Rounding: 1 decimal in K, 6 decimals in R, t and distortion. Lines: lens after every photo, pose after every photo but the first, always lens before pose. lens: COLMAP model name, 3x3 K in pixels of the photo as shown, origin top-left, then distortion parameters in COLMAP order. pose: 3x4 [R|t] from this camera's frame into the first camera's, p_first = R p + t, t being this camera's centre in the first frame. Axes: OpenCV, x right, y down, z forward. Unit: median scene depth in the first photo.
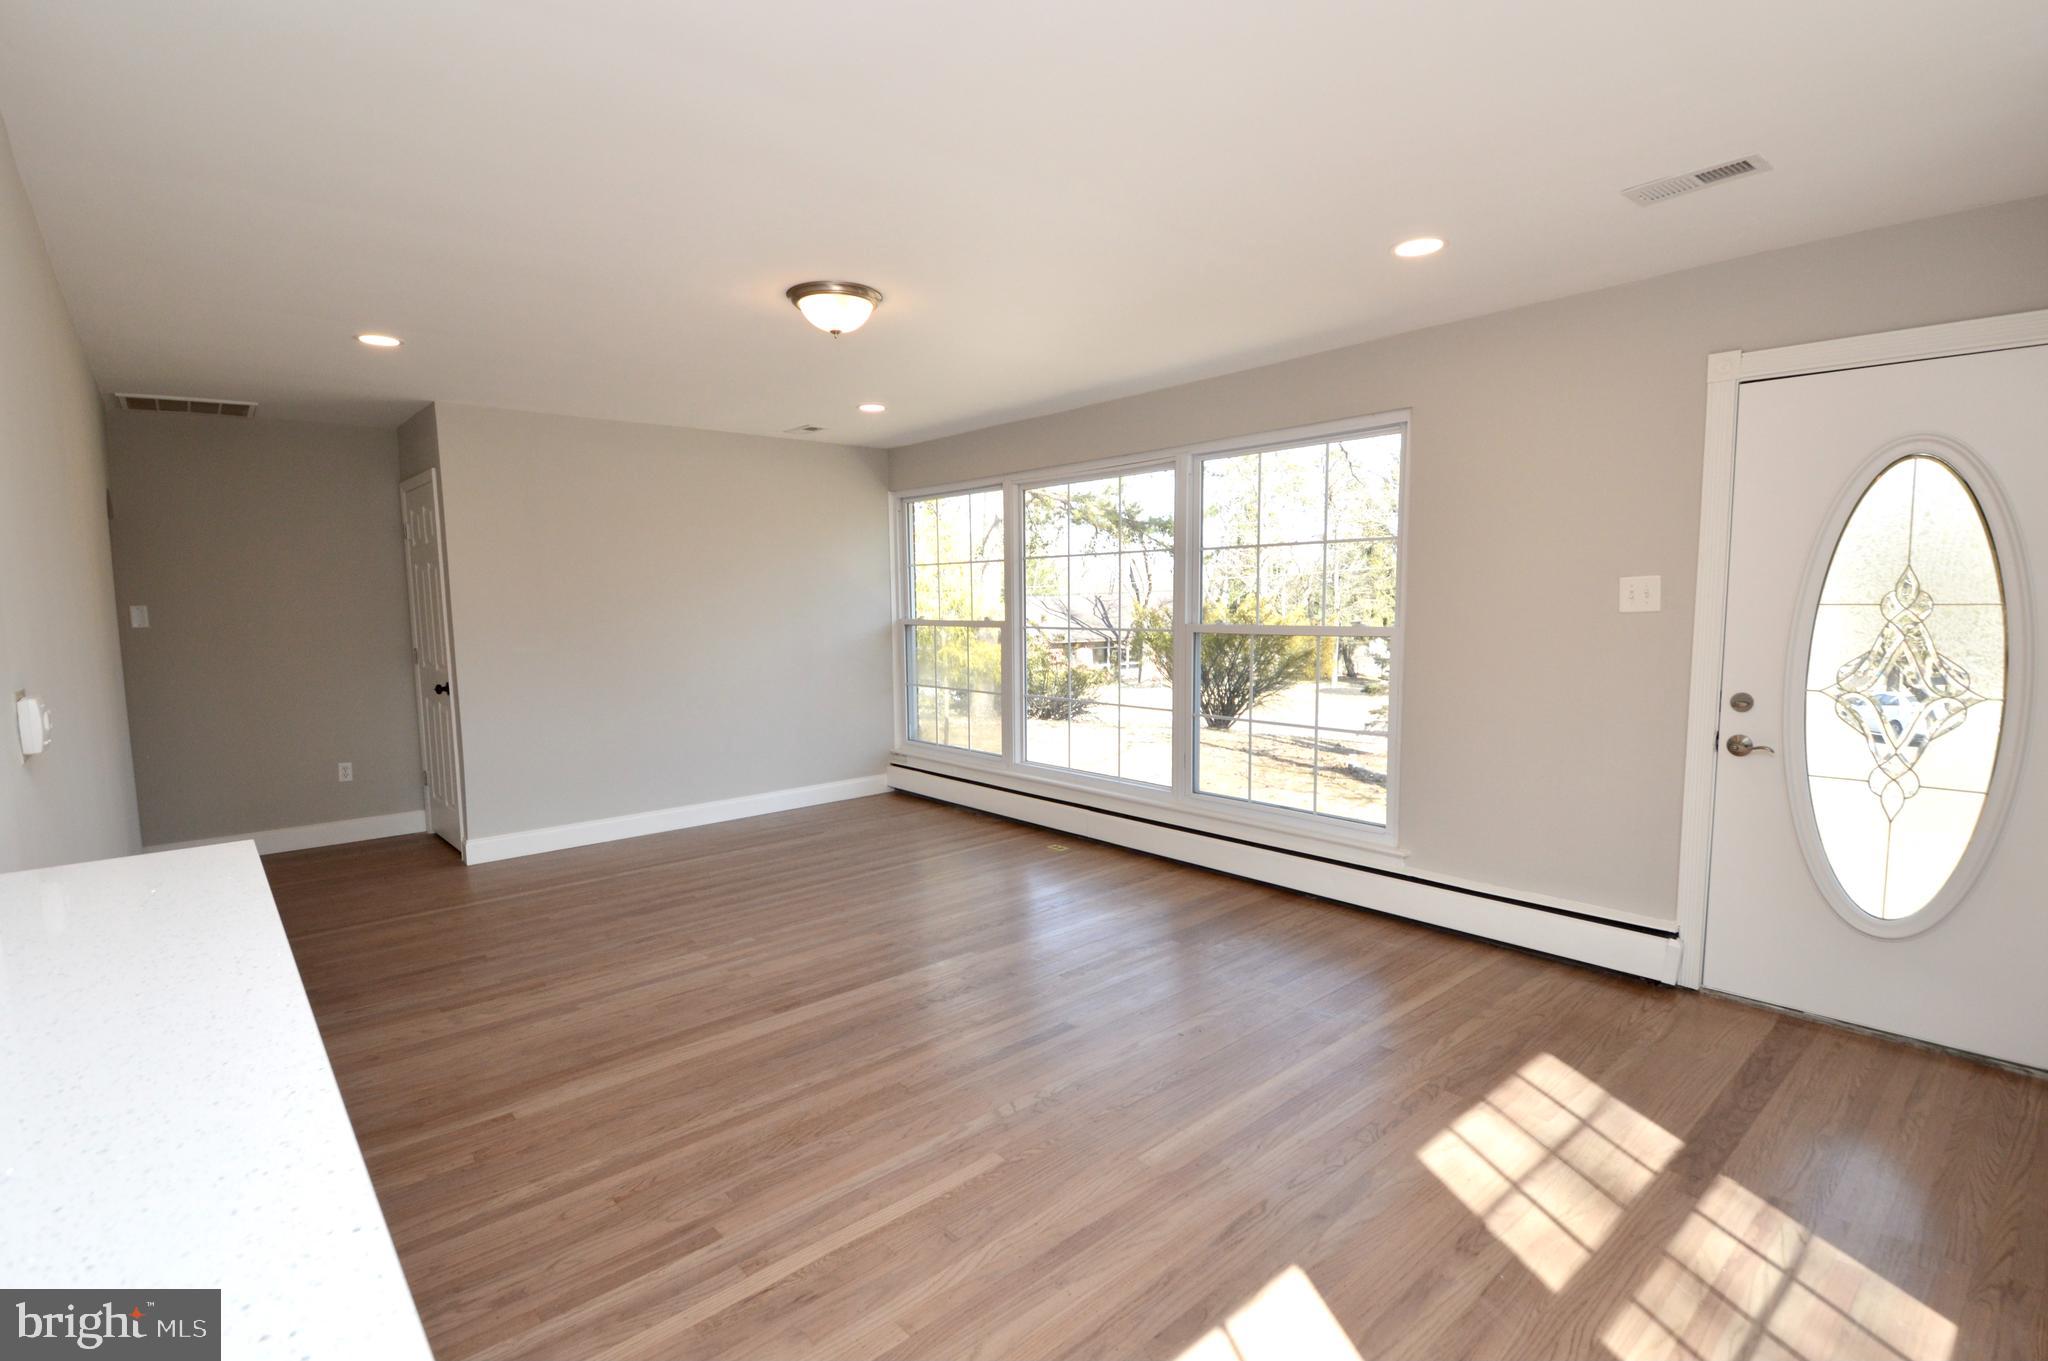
lens RADIAL K [[951.1, 0, 1013.8], [0, 951.1, 686.2], [0, 0, 1]] dist [0.014134, -0.024475]
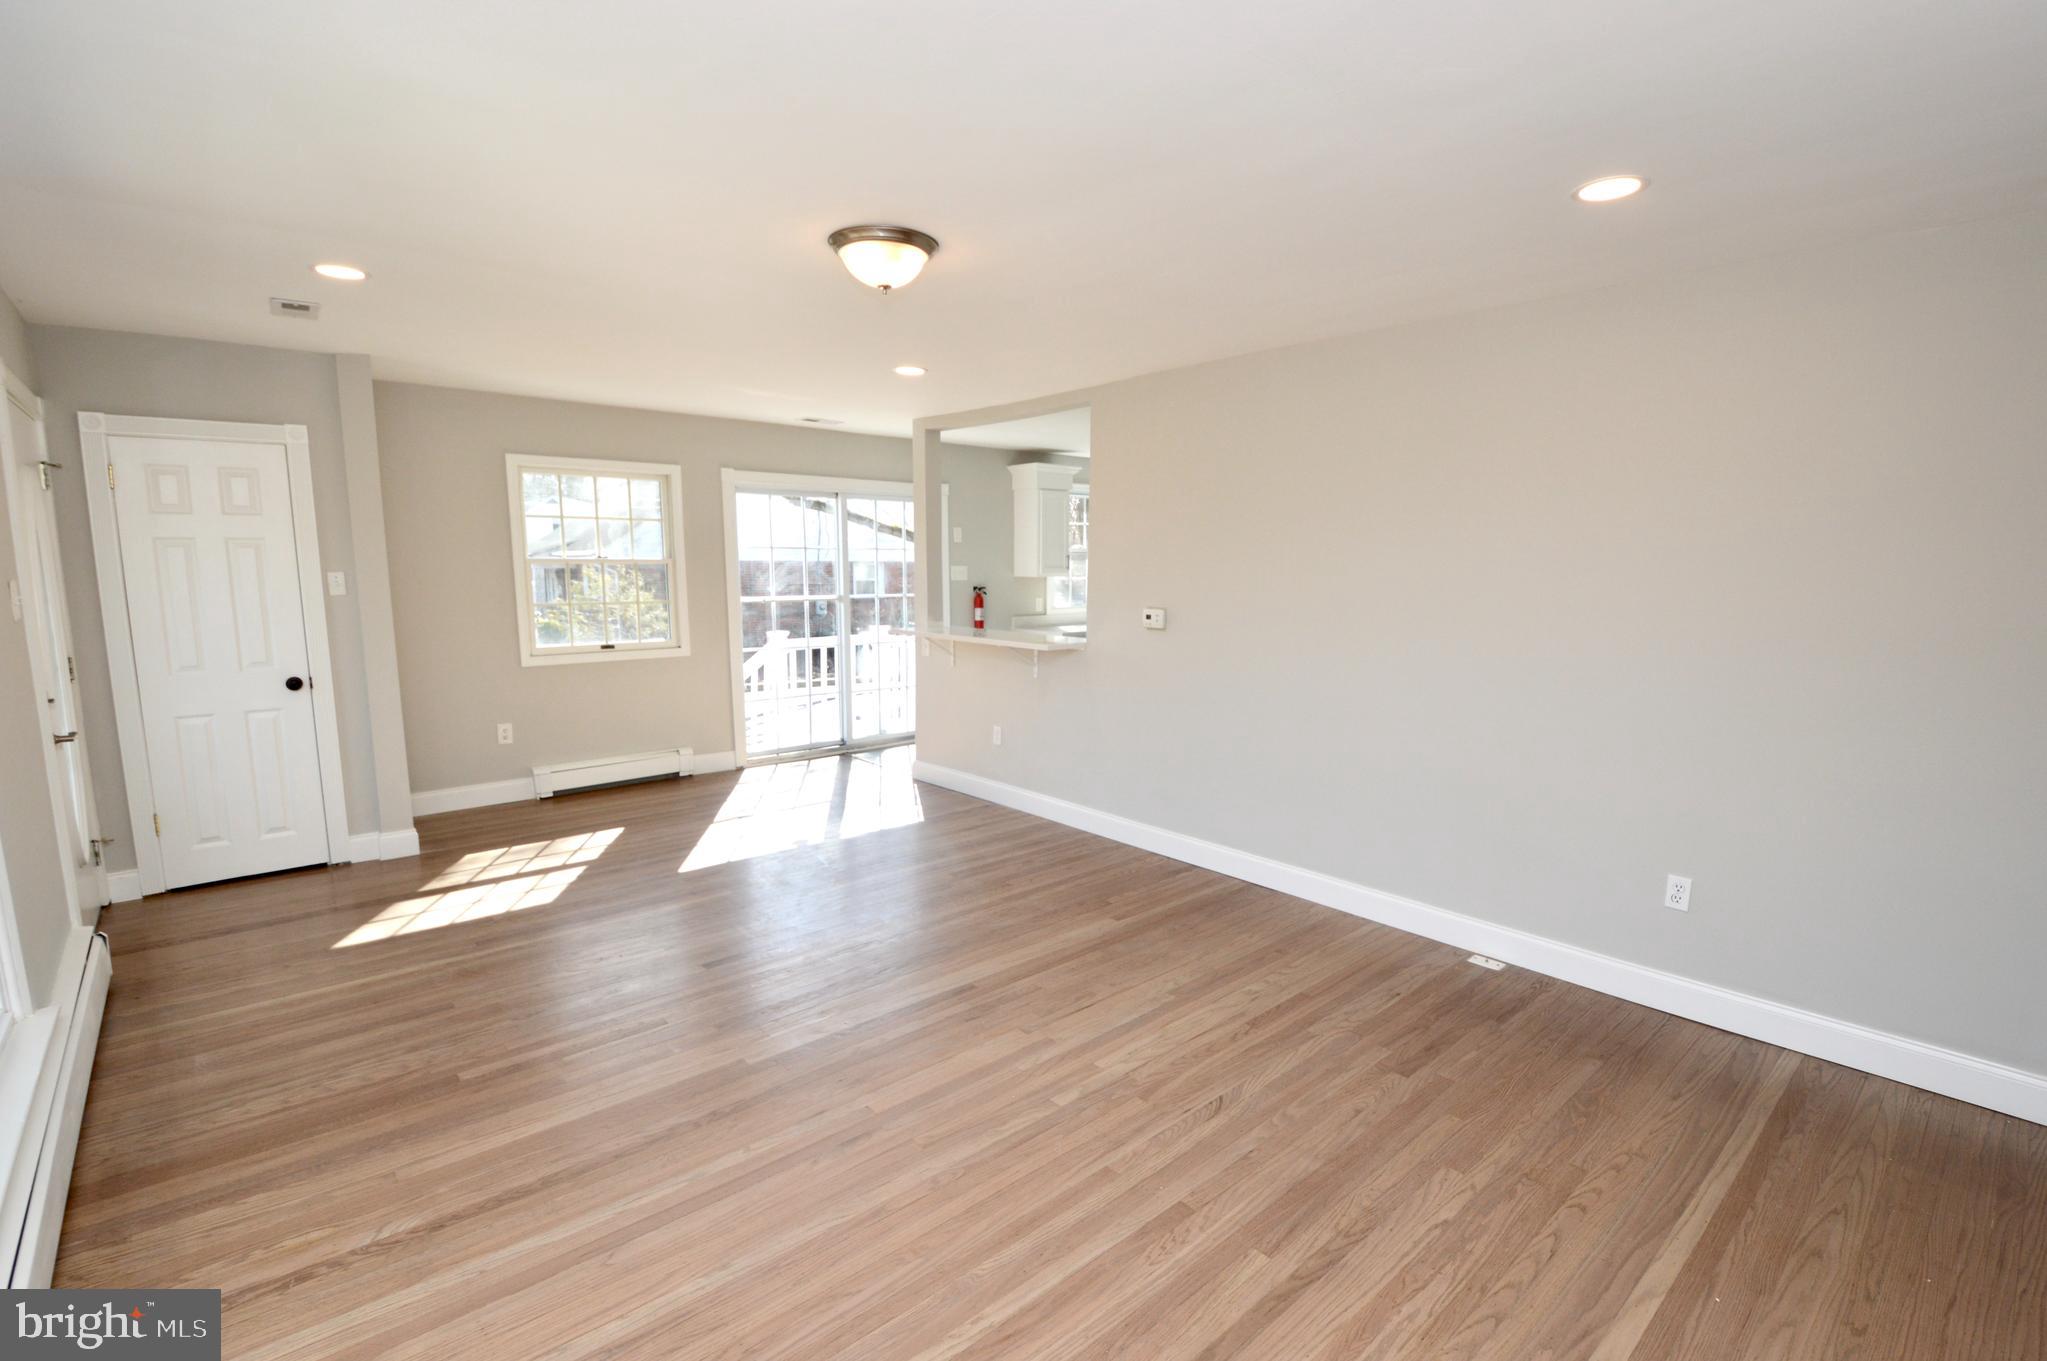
lens RADIAL K [[920.0, 0, 1008.1], [0, 920.0, 681.6], [0, 0, 1]] dist [0.024364, -0.030685]
pose [[-0.999889, 0.009191, 0.011716, -0.256768], [0.011617, 0.973683, 0.227611, -0.178762], [-0.009316, 0.227722, -0.973682, 1.611162]]
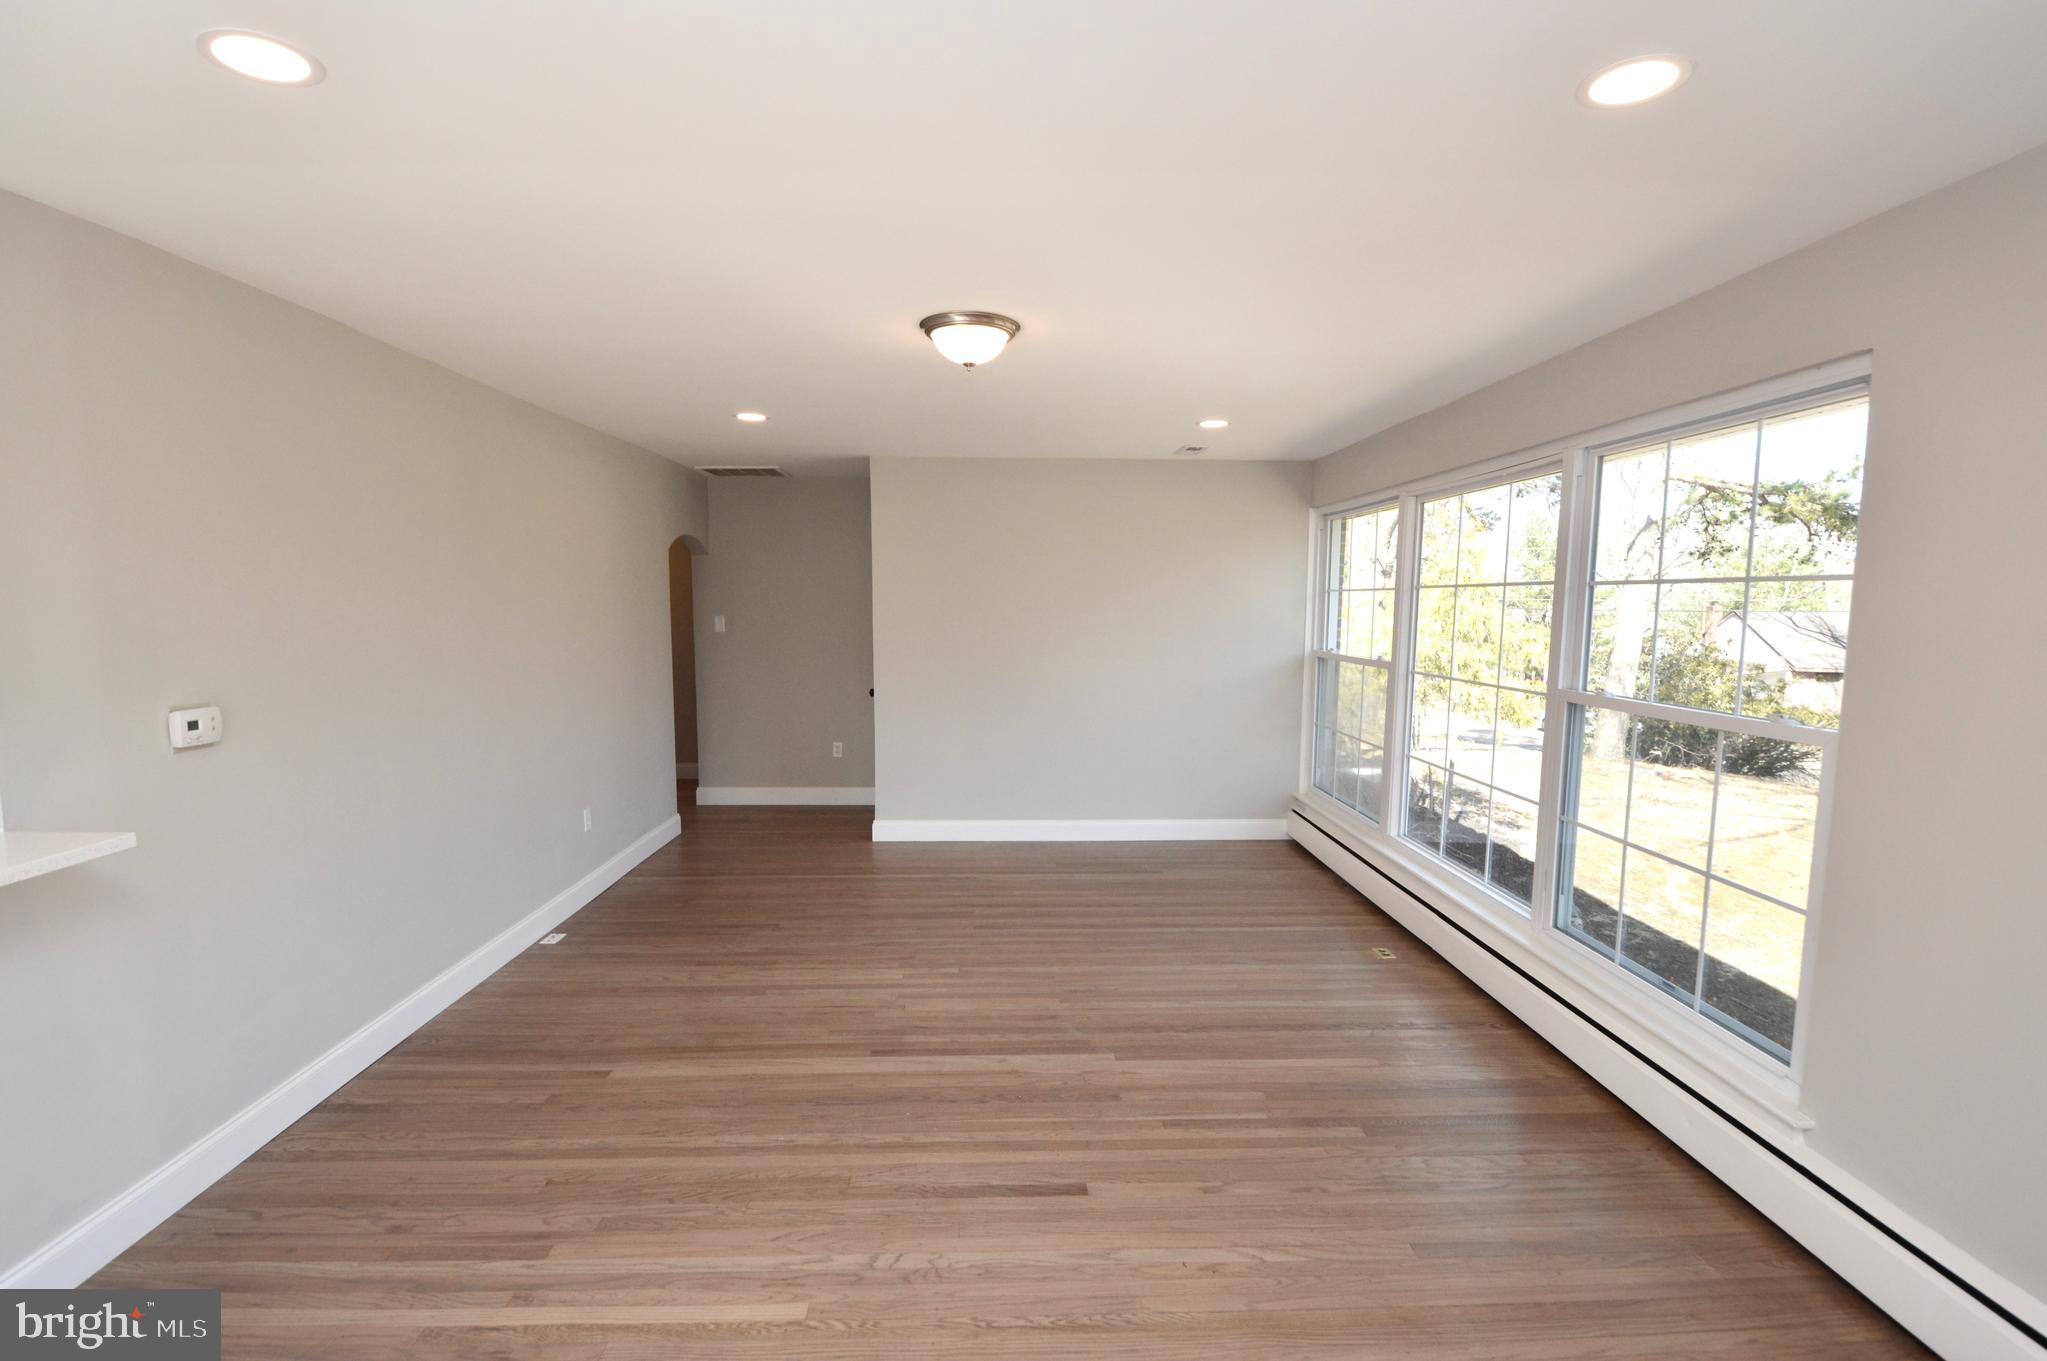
lens RADIAL K [[925.5, 0, 1040.8], [0, 925.5, 686.5], [0, 0, 1]] dist [0.024981, -0.030574]
pose [[0.781567, 0.078871, -0.618815, 0.392050], [-0.078883, 0.996508, 0.027380, -0.071252], [0.618813, 0.027414, 0.785060, 0.279253]]
